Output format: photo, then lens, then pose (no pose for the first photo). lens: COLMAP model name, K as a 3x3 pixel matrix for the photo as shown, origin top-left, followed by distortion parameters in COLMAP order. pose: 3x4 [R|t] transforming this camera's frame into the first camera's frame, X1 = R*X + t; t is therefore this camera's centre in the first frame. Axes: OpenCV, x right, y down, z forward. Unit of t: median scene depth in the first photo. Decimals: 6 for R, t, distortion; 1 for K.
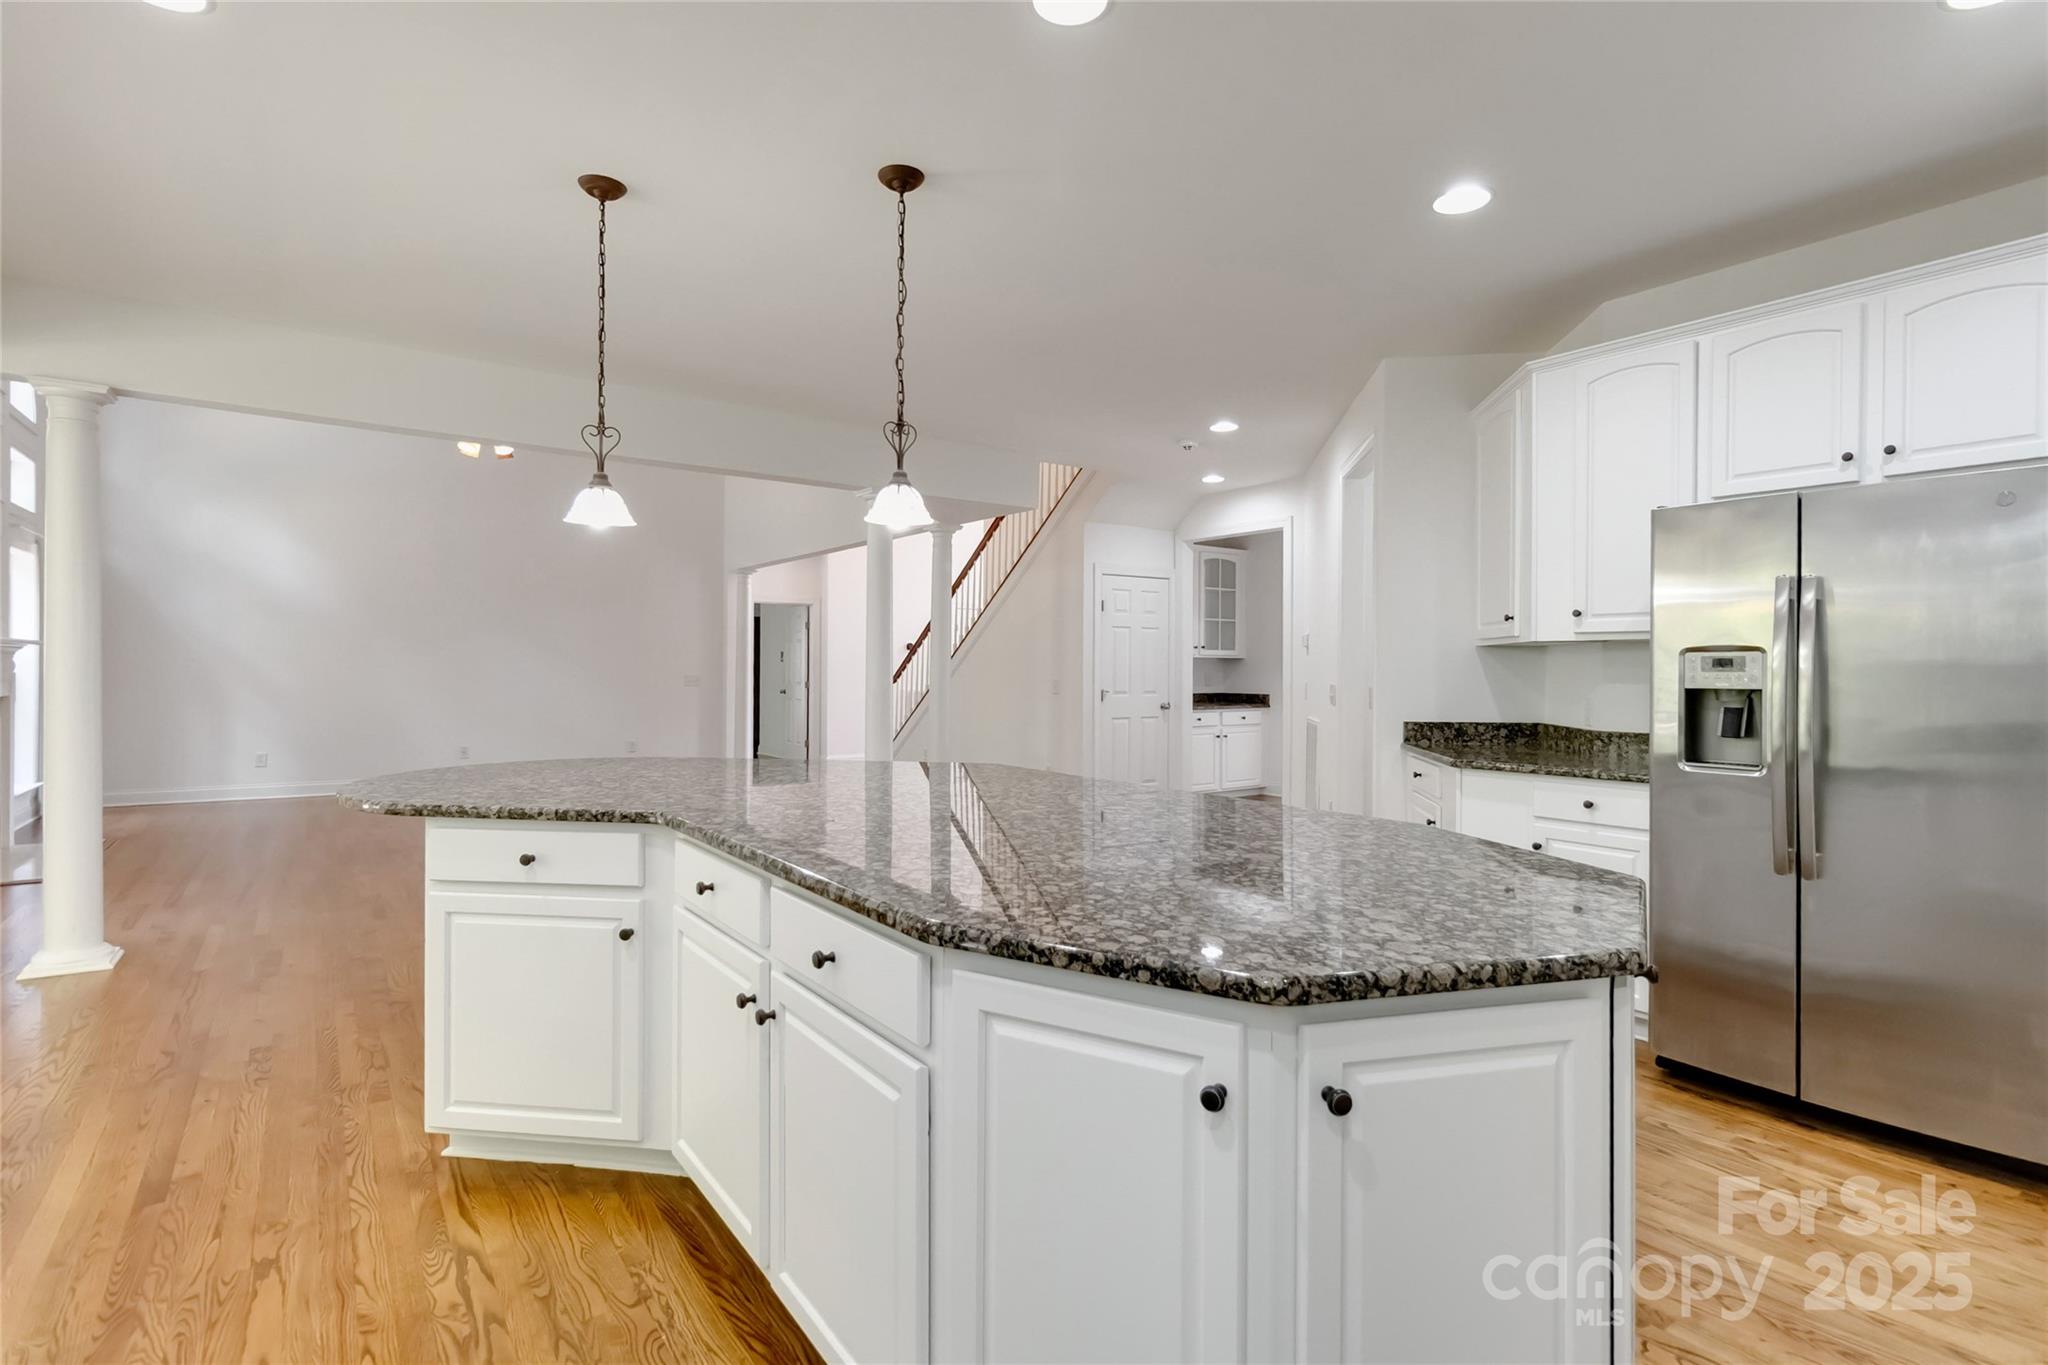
lens RADIAL K [[986.6, 0, 1044.8], [0, 986.6, 681.2], [0, 0, 1]] dist [0.002135, 0.000554]
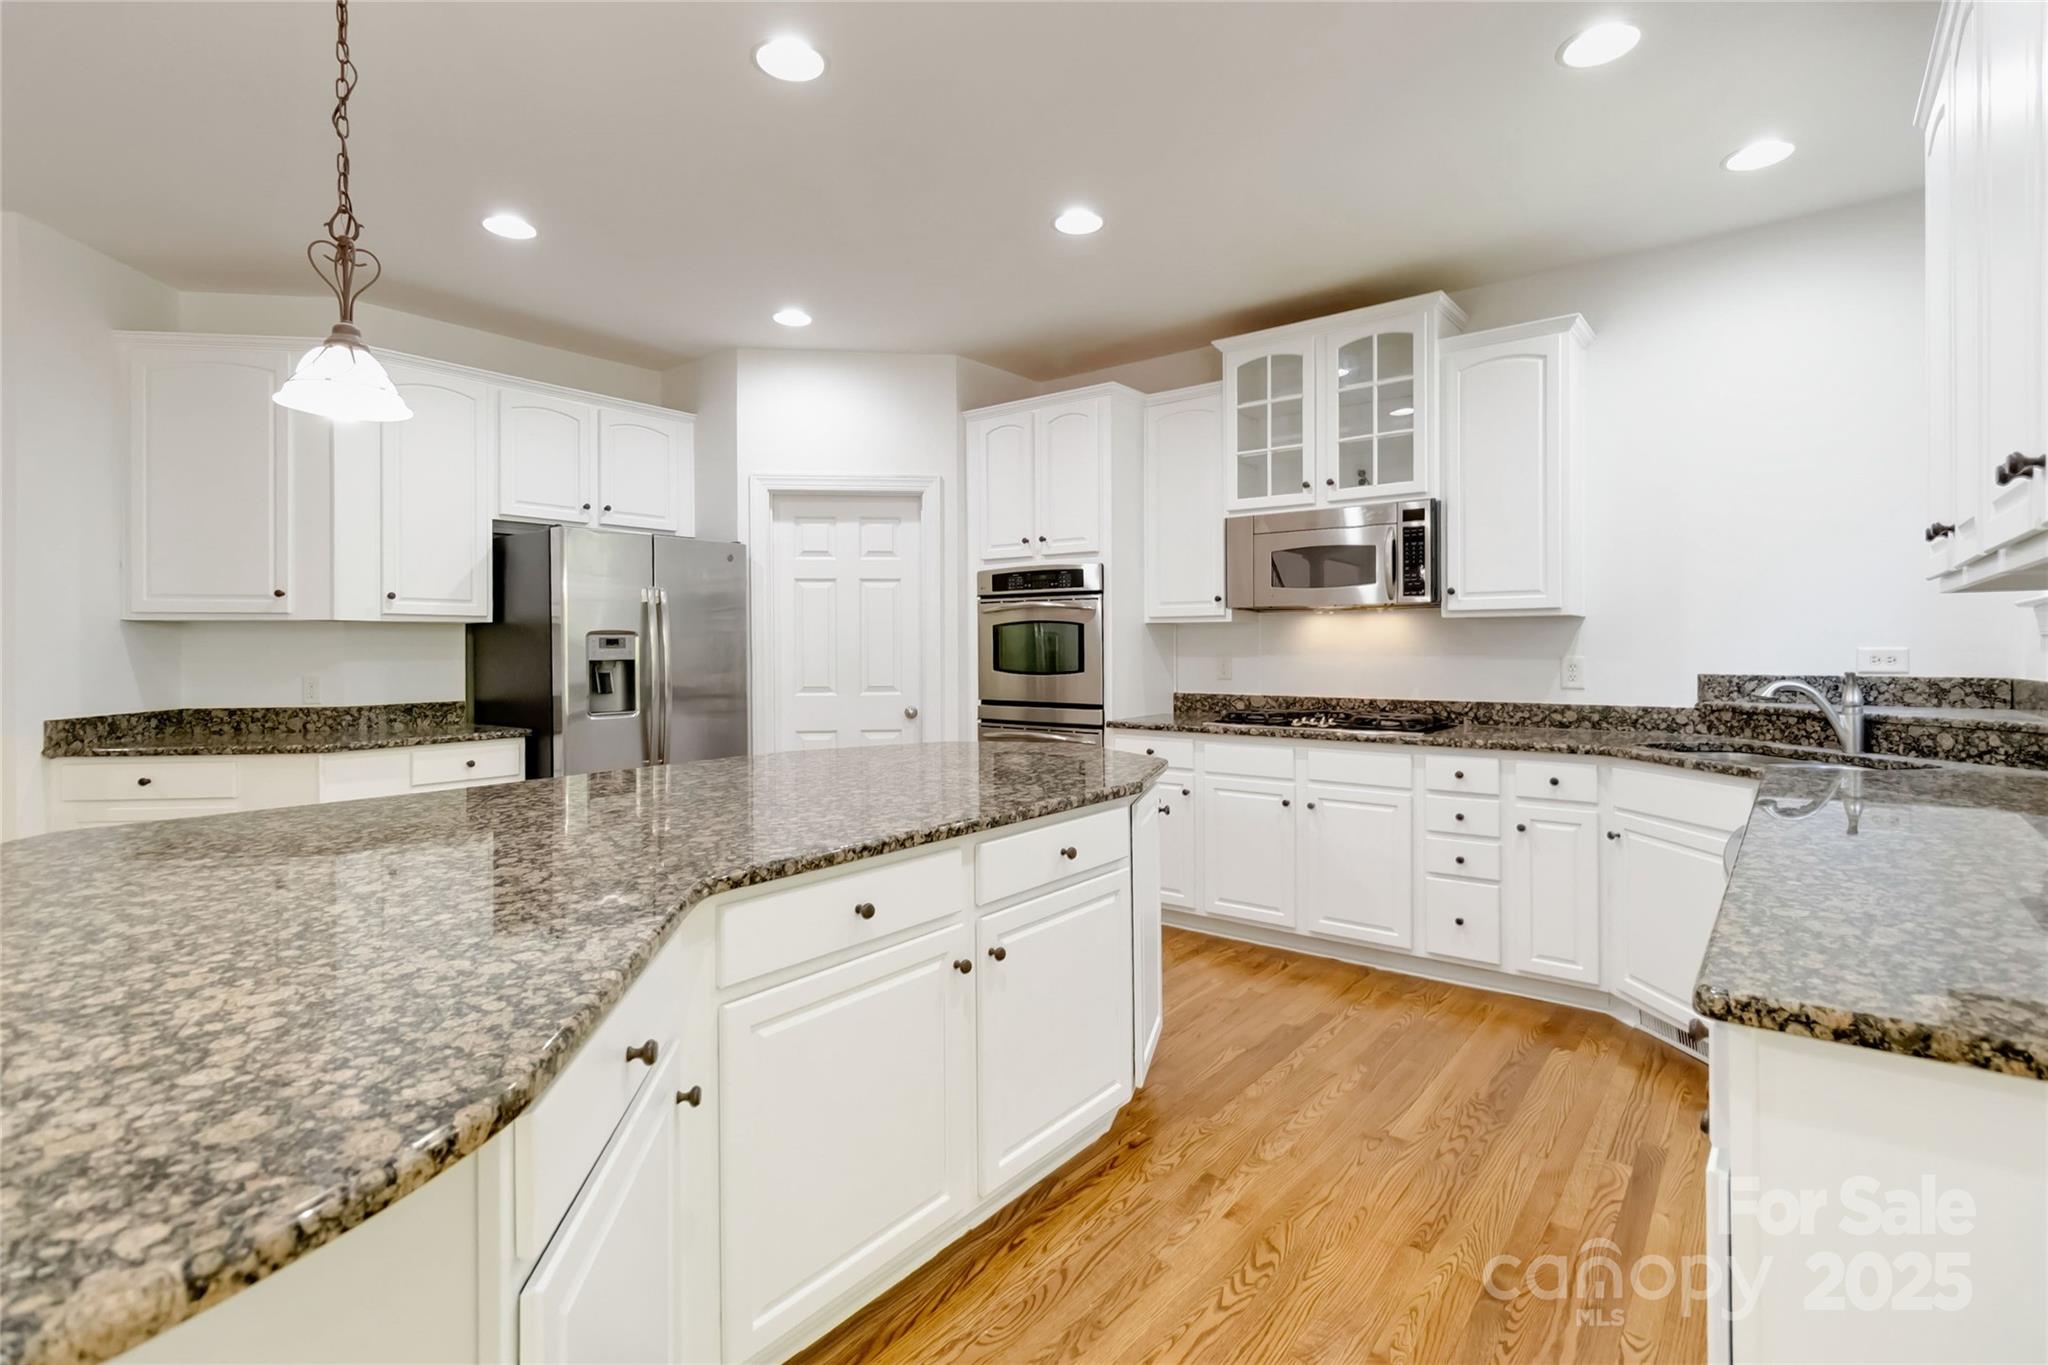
lens RADIAL K [[963.9, 0, 1034.0], [0, 963.9, 644.0], [0, 0, 1]] dist [0.002570, 0.000479]
pose [[-0.256113, -0.002498, 0.966644, -0.622164], [0.015409, 0.999859, 0.006667, -0.011567], [-0.966524, 0.016603, -0.256038, 0.560264]]
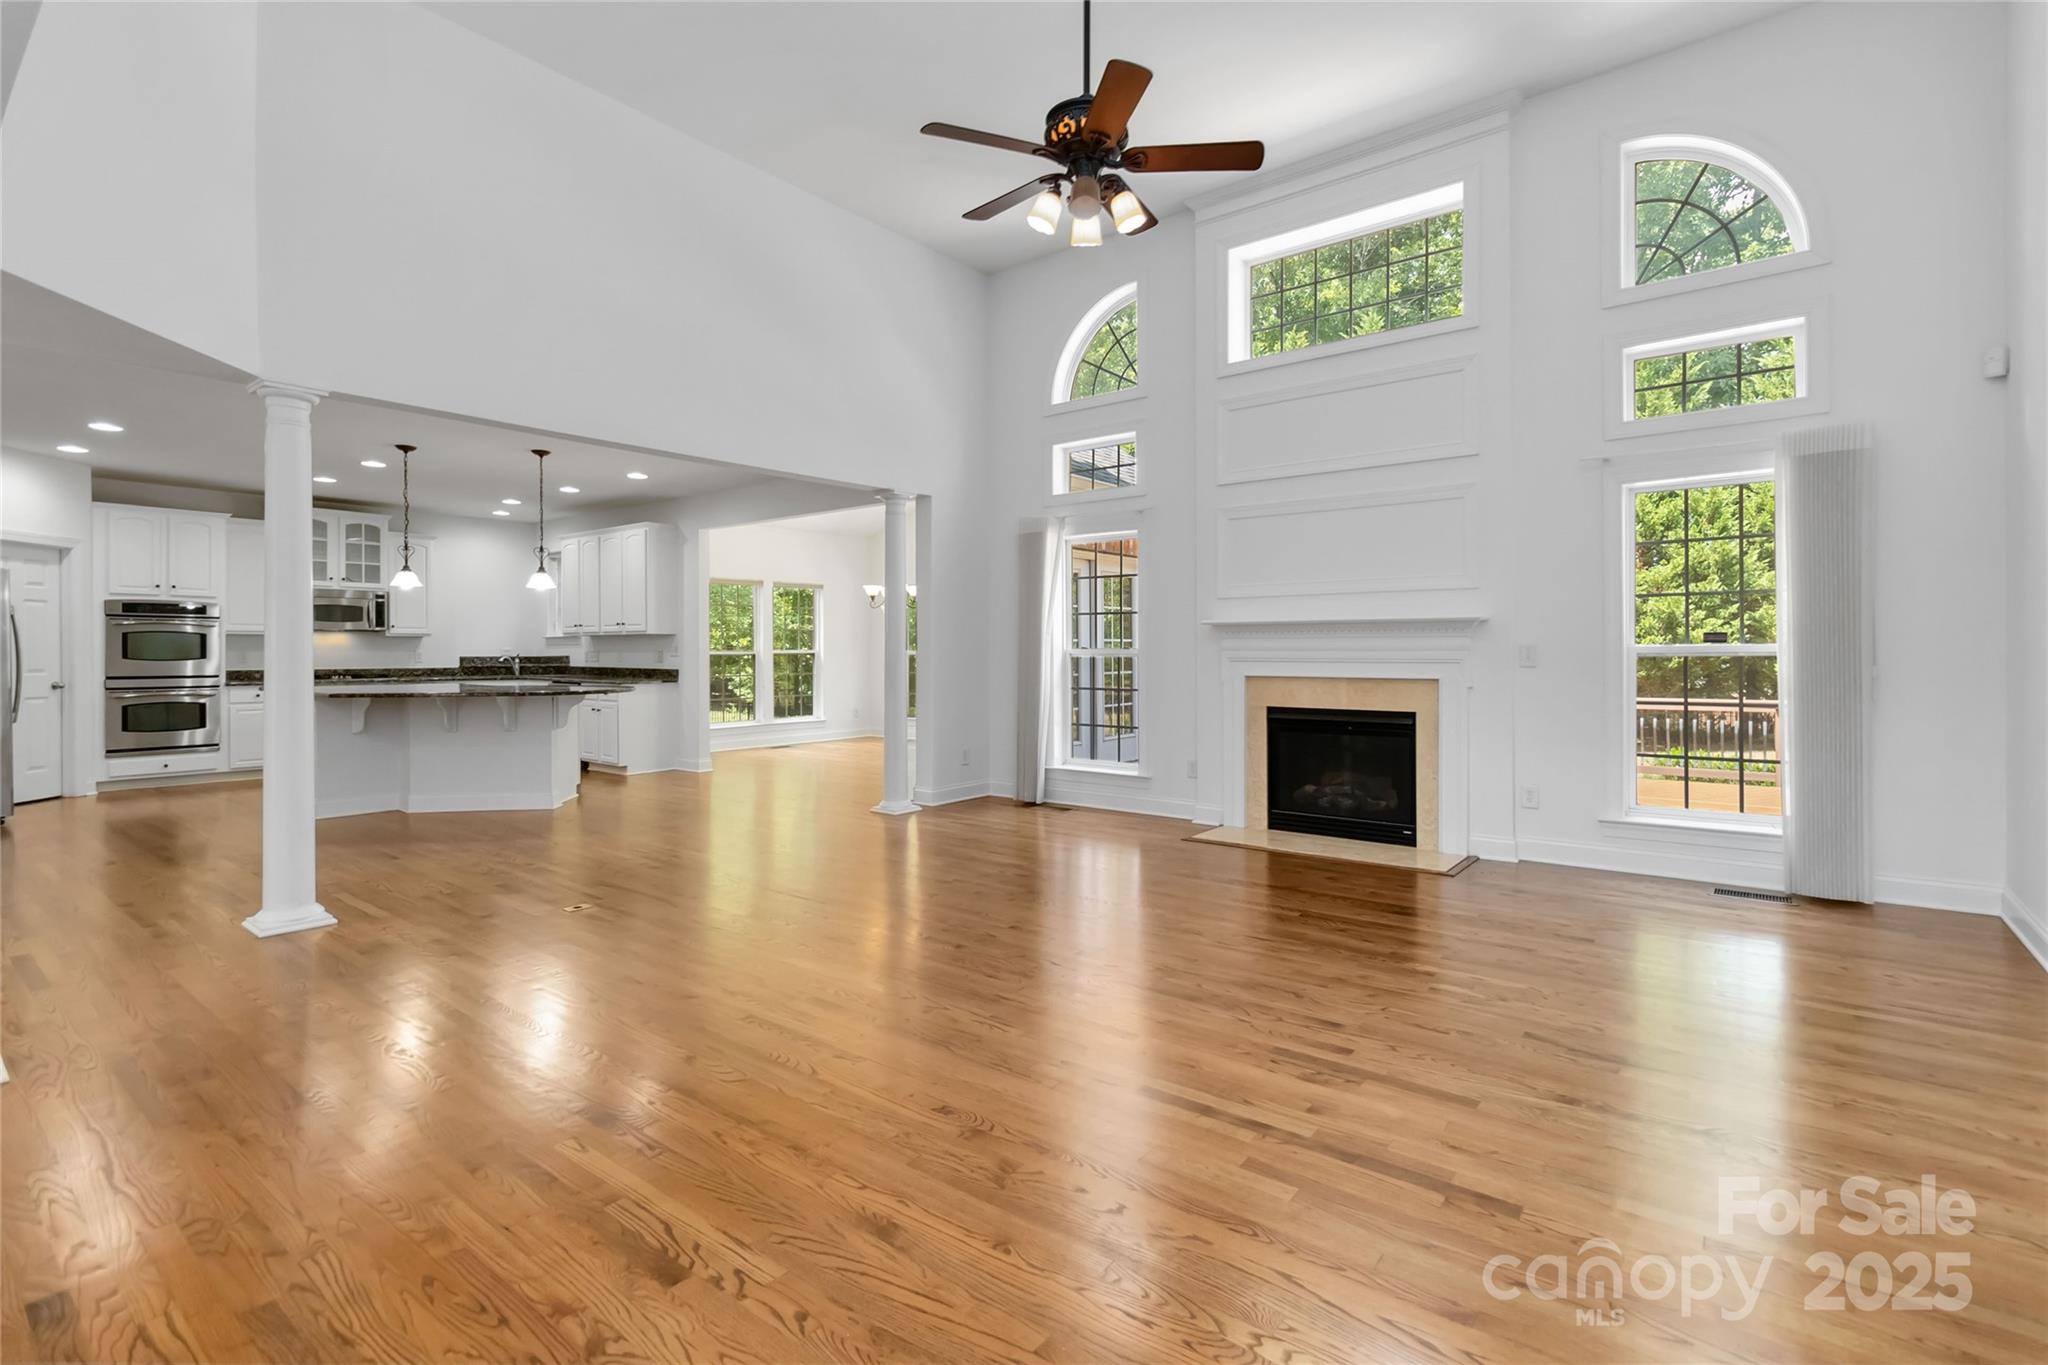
lens RADIAL K [[944.3, 0, 1035.8], [0, 944.3, 662.1], [0, 0, 1]] dist [0.001344, 0.000356]
pose [[-0.964862, -0.003249, -0.262738, -0.799085], [-0.009028, 0.999743, 0.020795, -0.023917], [0.262603, 0.022436, -0.964643, 2.811204]]
